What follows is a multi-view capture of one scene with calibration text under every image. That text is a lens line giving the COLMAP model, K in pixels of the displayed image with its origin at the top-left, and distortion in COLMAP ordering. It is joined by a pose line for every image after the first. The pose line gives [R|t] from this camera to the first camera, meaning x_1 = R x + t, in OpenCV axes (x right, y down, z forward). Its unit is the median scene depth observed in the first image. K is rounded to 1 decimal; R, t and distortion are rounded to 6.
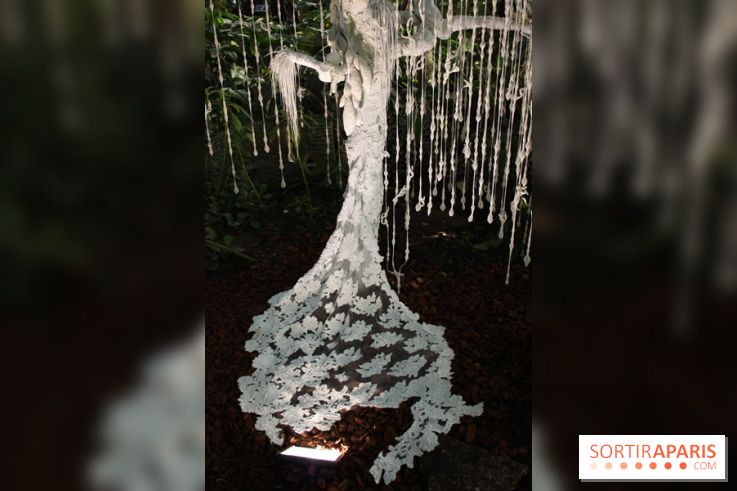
lens RADIAL K [[515.1, 0, 368.5], [0, 515.1, 245.5], [0, 0, 1]] dist [-0.093275, 0.000313]
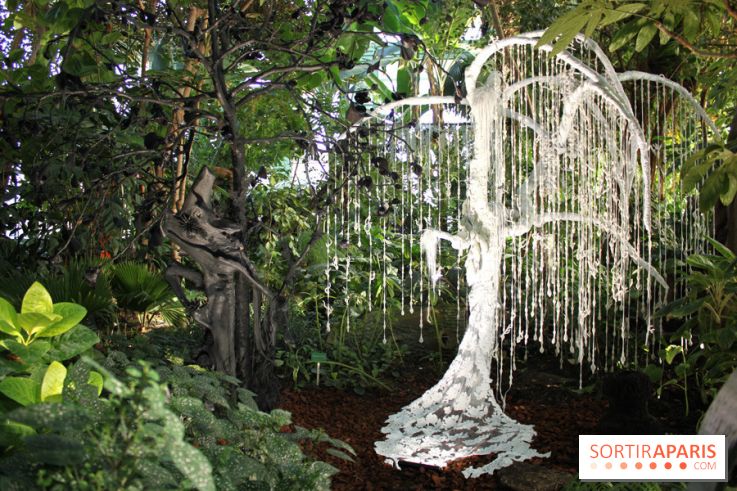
lens RADIAL K [[594.3, 0, 368.5], [0, 594.3, 245.5], [0, 0, 1]] dist [-0.124186, 0.003015]
pose [[0.965710, 0.022335, -0.258660, 0.108768], [-0.135707, 0.892775, -0.429576, 0.420577], [0.221331, 0.449948, 0.865193, -0.535765]]
